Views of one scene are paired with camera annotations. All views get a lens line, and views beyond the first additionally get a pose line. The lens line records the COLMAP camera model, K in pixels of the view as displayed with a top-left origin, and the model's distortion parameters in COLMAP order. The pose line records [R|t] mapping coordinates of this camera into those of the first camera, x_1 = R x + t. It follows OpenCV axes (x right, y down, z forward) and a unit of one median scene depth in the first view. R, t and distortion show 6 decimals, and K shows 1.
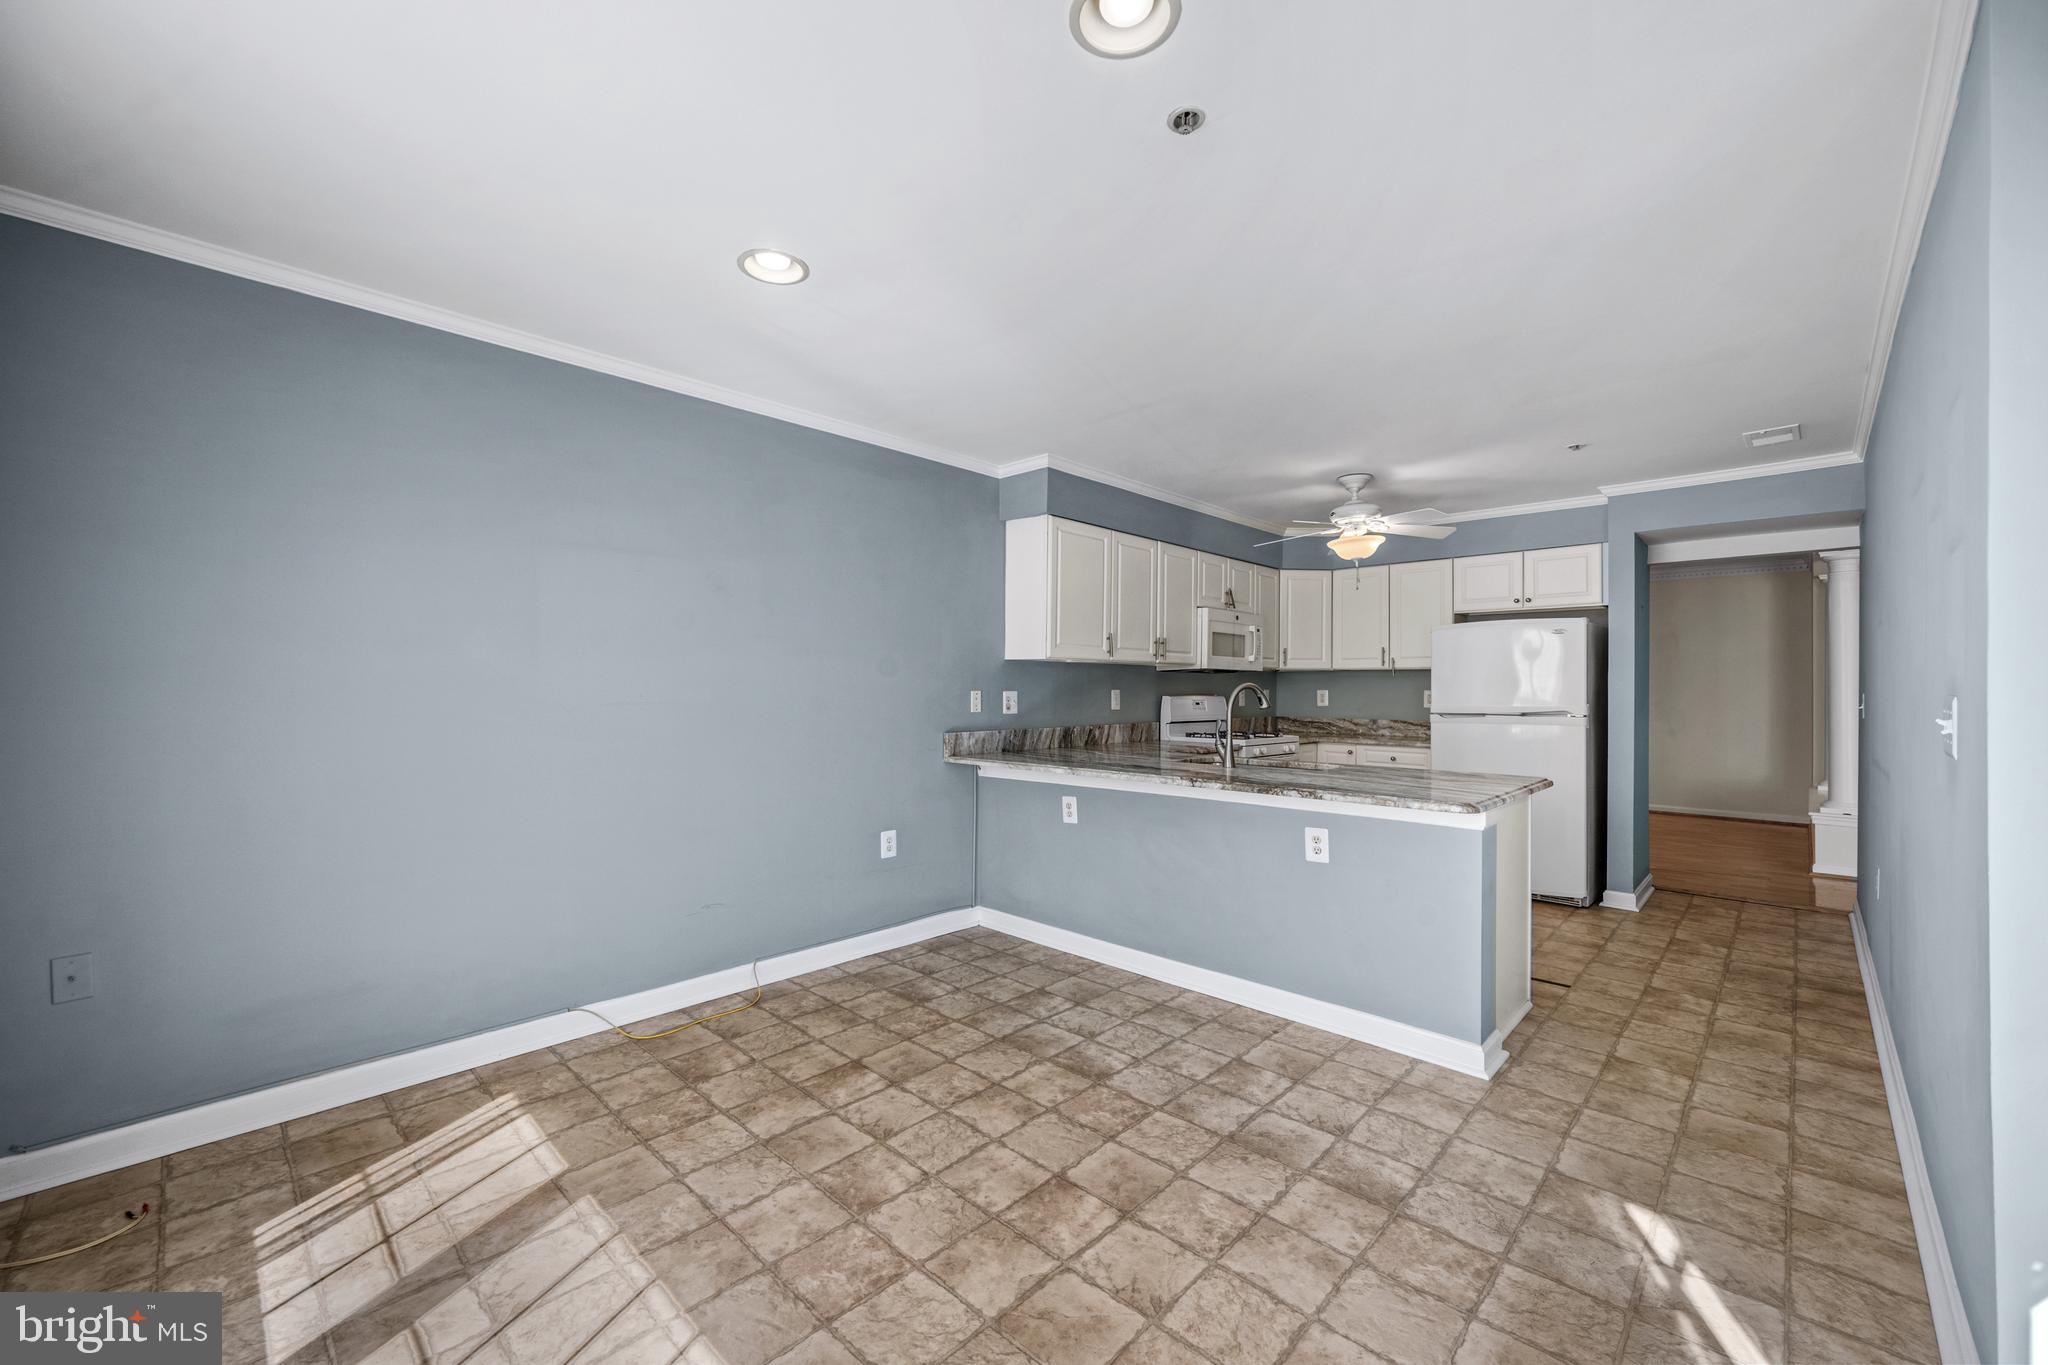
lens RADIAL K [[809.1, 0, 1021.4], [0, 809.1, 681.1], [0, 0, 1]] dist [-0.000832, -0.000044]
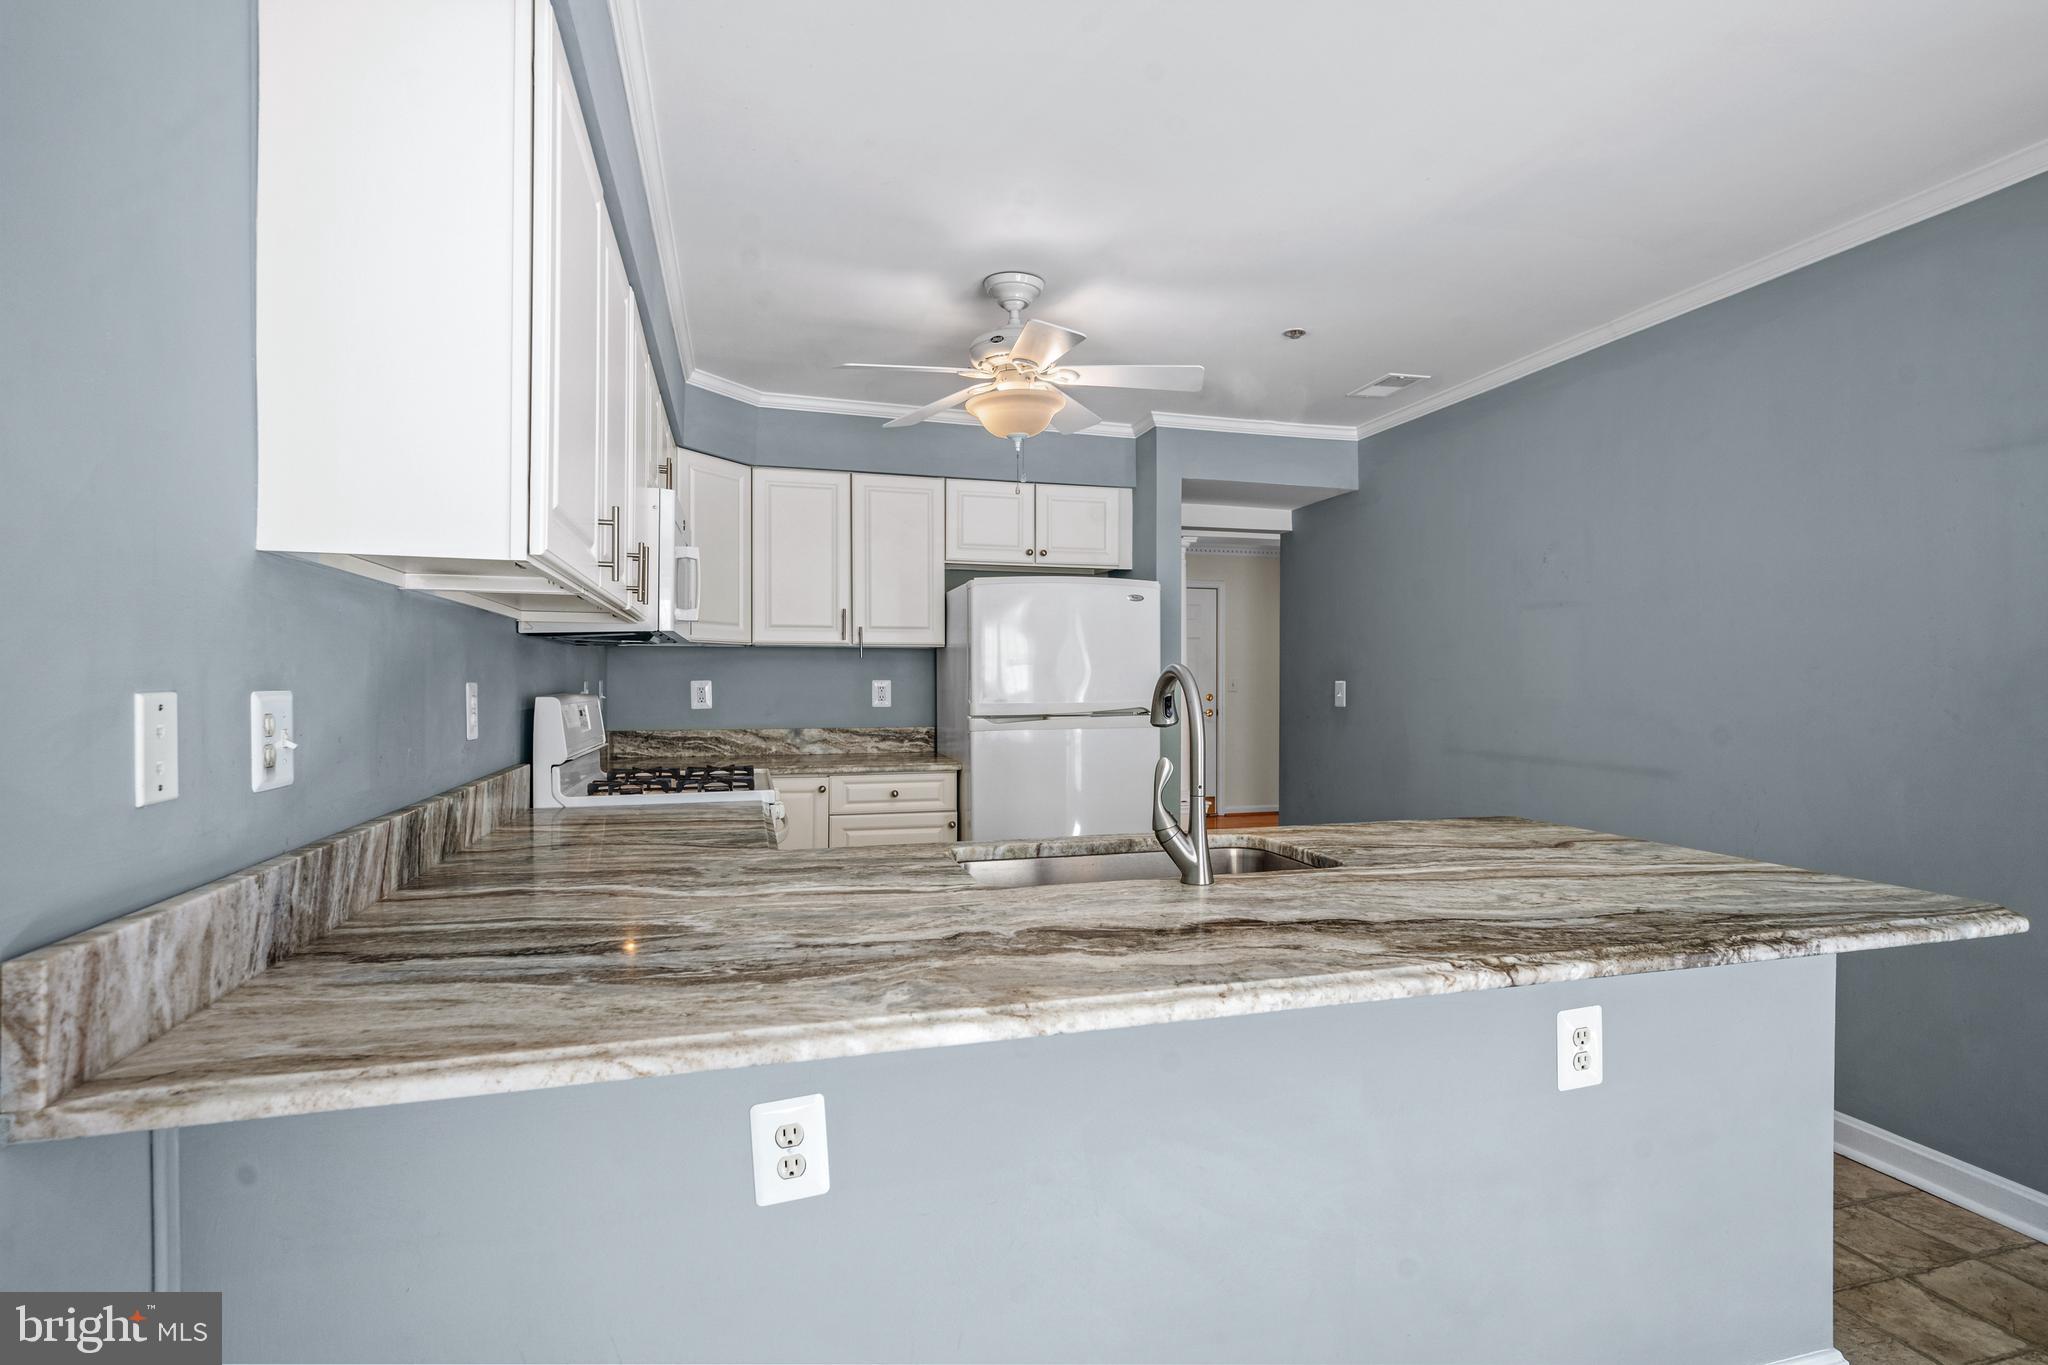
lens RADIAL K [[975.5, 0, 1024.0], [0, 975.5, 682.5], [0, 0, 1]] dist [0.002742, 0.000073]
pose [[0.495949, -0.005937, 0.868331, -0.148160], [-0.006373, 0.999925, 0.010476, 0.005861], [-0.868328, -0.010730, 0.495874, 0.675466]]
